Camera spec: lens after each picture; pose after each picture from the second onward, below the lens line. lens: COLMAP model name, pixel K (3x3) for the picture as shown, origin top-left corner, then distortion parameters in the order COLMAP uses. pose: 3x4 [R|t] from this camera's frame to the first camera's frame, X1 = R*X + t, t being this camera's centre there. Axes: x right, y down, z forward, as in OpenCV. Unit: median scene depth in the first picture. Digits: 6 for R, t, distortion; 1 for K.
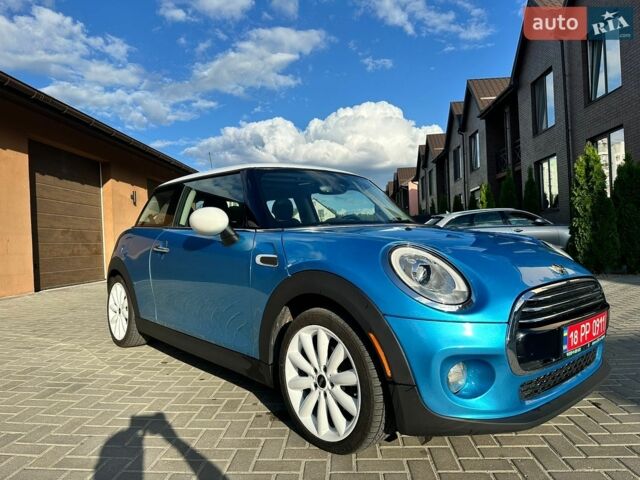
lens RADIAL K [[442.4, 0, 319.3], [0, 442.4, 239.5], [0, 0, 1]] dist [-0.035215, 0.004268]
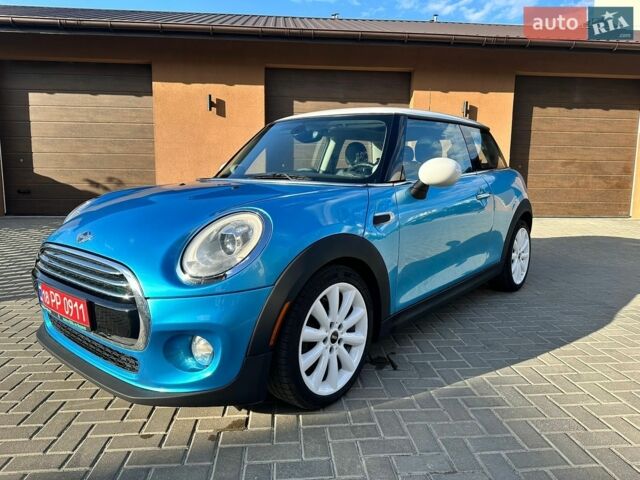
lens RADIAL K [[442.4, 0, 321.1], [0, 442.4, 237.6], [0, 0, 1]] dist [-0.035215, 0.004268]
pose [[0.155784, 0.171422, -0.972803, 0.096033], [0.002439, 0.984757, 0.173919, -0.007454], [0.987788, -0.029466, 0.152992, 0.086829]]
